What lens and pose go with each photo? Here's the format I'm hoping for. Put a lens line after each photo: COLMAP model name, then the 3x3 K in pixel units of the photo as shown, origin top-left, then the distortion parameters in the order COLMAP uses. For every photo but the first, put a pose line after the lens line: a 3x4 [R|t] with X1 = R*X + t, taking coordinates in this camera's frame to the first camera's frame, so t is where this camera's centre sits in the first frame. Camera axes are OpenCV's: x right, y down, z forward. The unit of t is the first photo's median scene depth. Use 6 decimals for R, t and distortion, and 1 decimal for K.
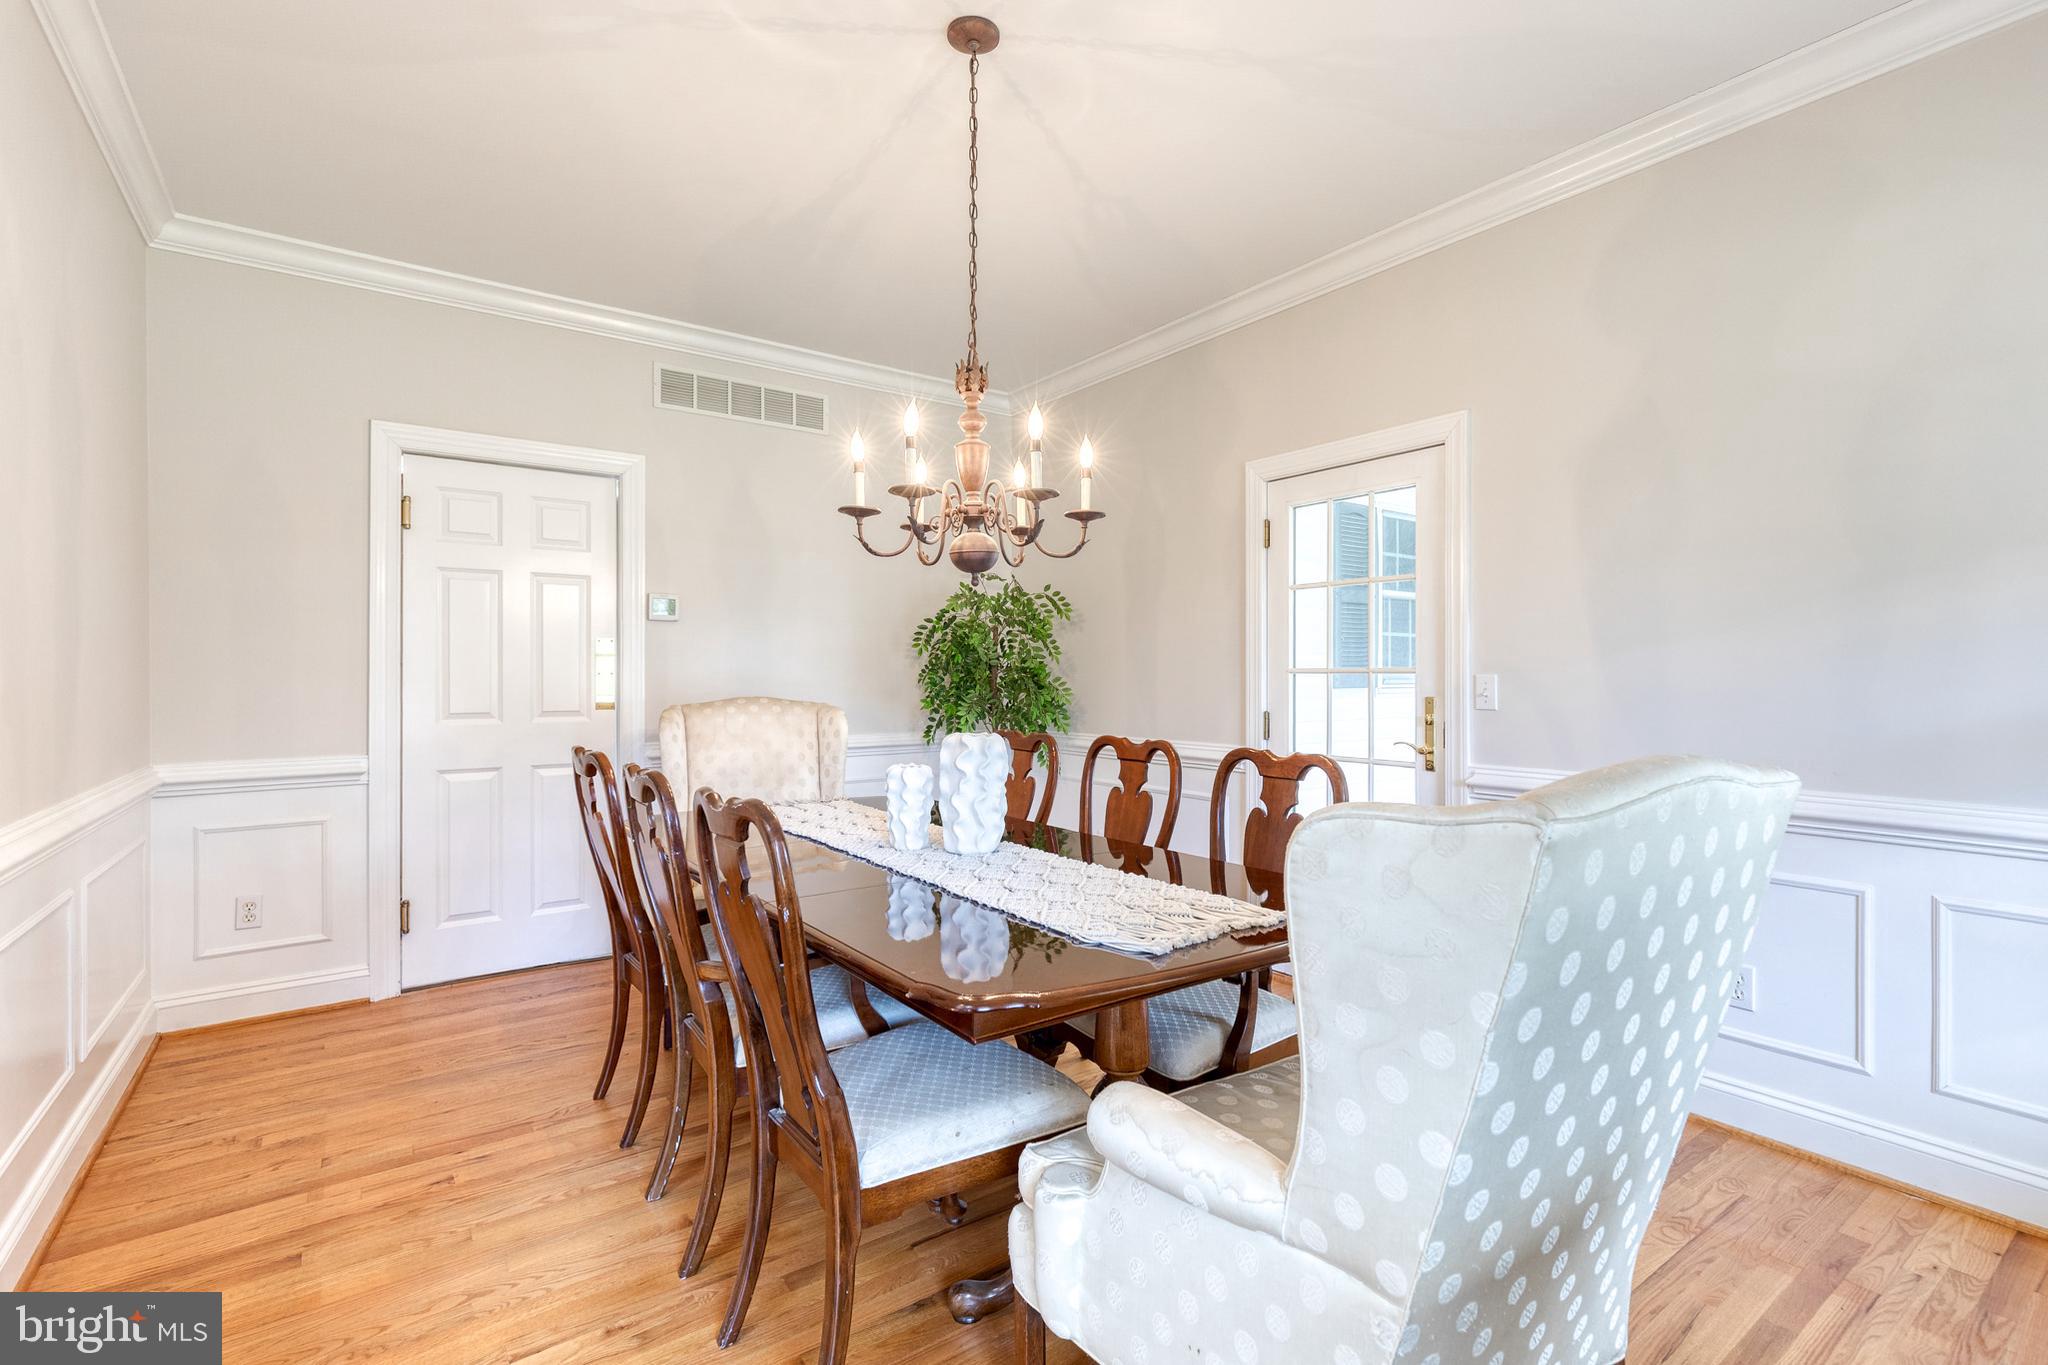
lens RADIAL K [[944.8, 0, 1045.9], [0, 944.8, 676.9], [0, 0, 1]] dist [0.009052, -0.001183]
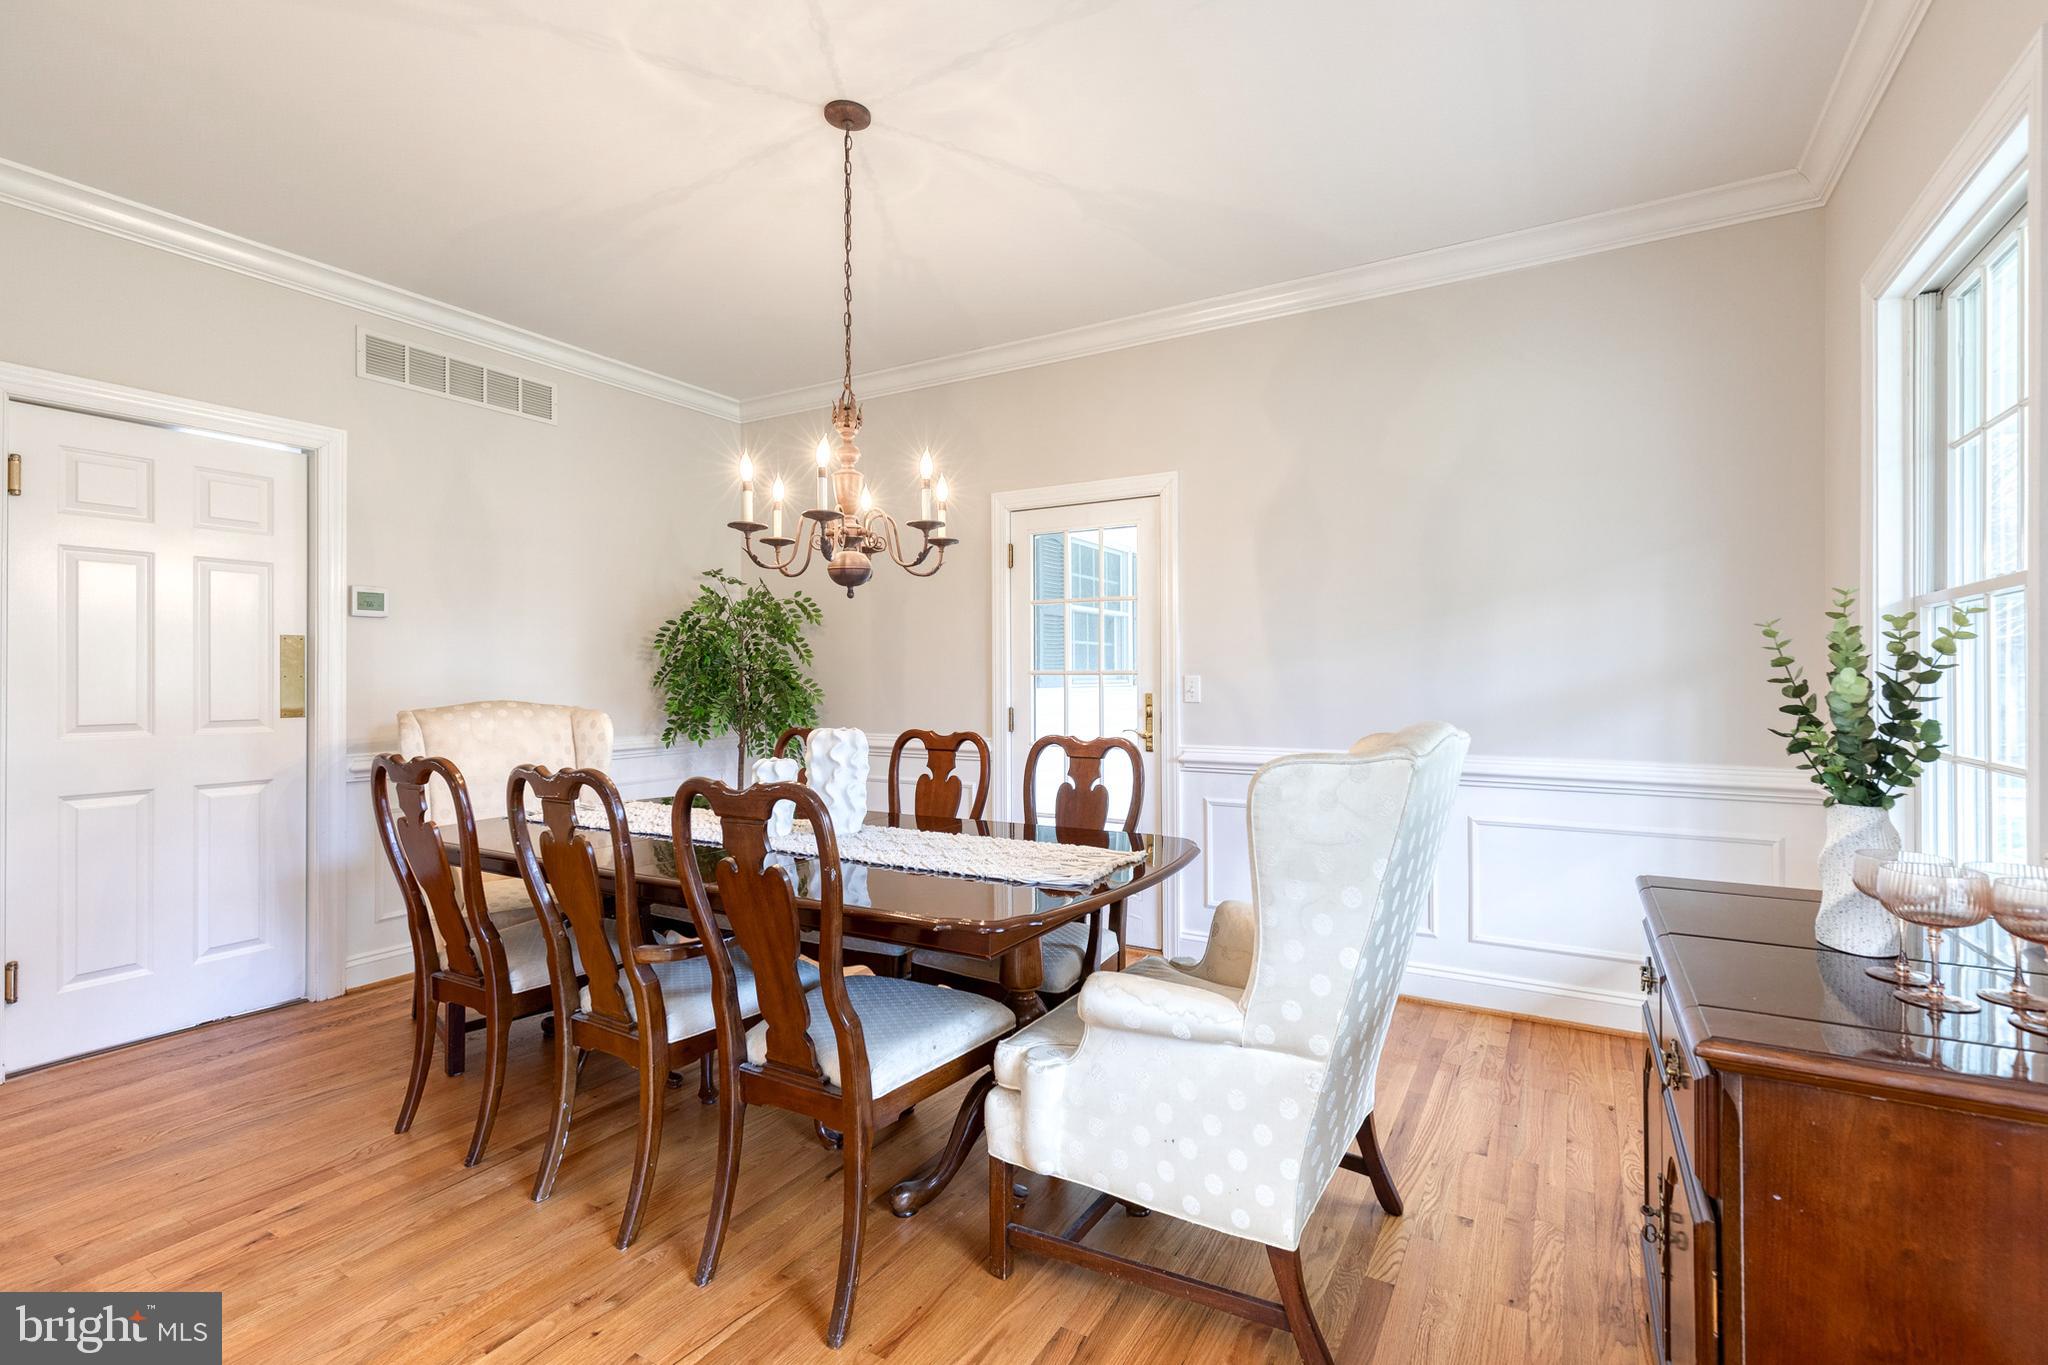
lens RADIAL K [[944.8, 0, 1039.5], [0, 944.8, 673.5], [0, 0, 1]] dist [0.013239, -0.001193]
pose [[0.913960, -0.000596, 0.405805, -0.264116], [0.002941, 0.999982, -0.005156, 0.000758], [-0.405795, 0.005906, 0.913945, -0.106548]]
